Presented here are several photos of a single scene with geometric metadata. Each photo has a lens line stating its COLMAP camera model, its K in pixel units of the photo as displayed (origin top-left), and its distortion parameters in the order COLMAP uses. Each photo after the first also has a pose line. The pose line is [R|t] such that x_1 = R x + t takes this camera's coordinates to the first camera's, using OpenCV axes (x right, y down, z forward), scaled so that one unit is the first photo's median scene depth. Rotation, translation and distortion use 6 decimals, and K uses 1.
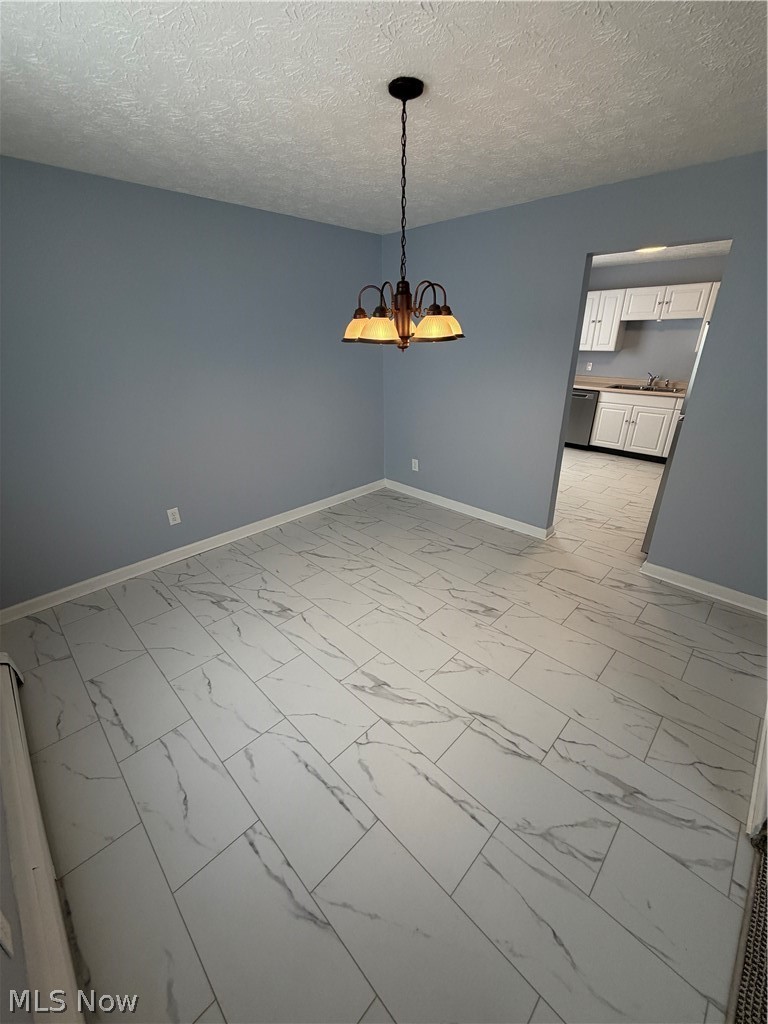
lens RADIAL K [[405.9, 0, 388.1], [0, 405.9, 513.9], [0, 0, 1]] dist [-0.000012, -0.000101]
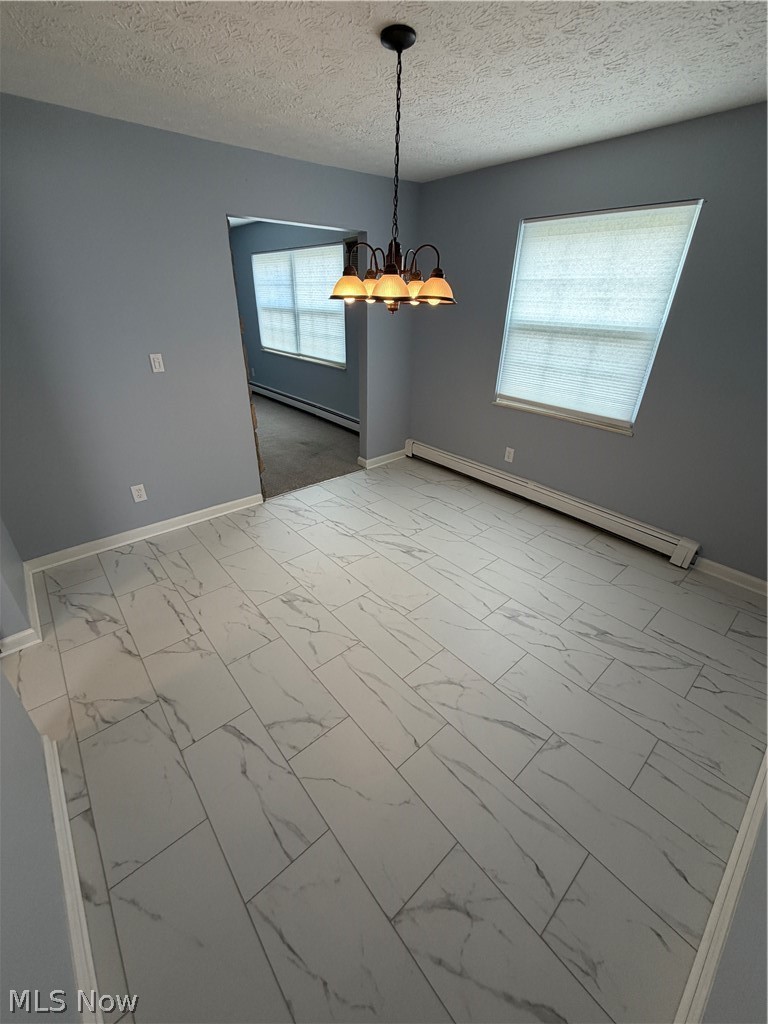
lens RADIAL K [[405.9, 0, 379.2], [0, 405.9, 510.5], [0, 0, 1]] dist [-0.000012, -0.000101]
pose [[-0.995200, -0.044919, 0.086947, -0.028598], [0.040641, 0.618512, 0.784724, -0.608880], [-0.089027, 0.784491, -0.613717, 1.366508]]
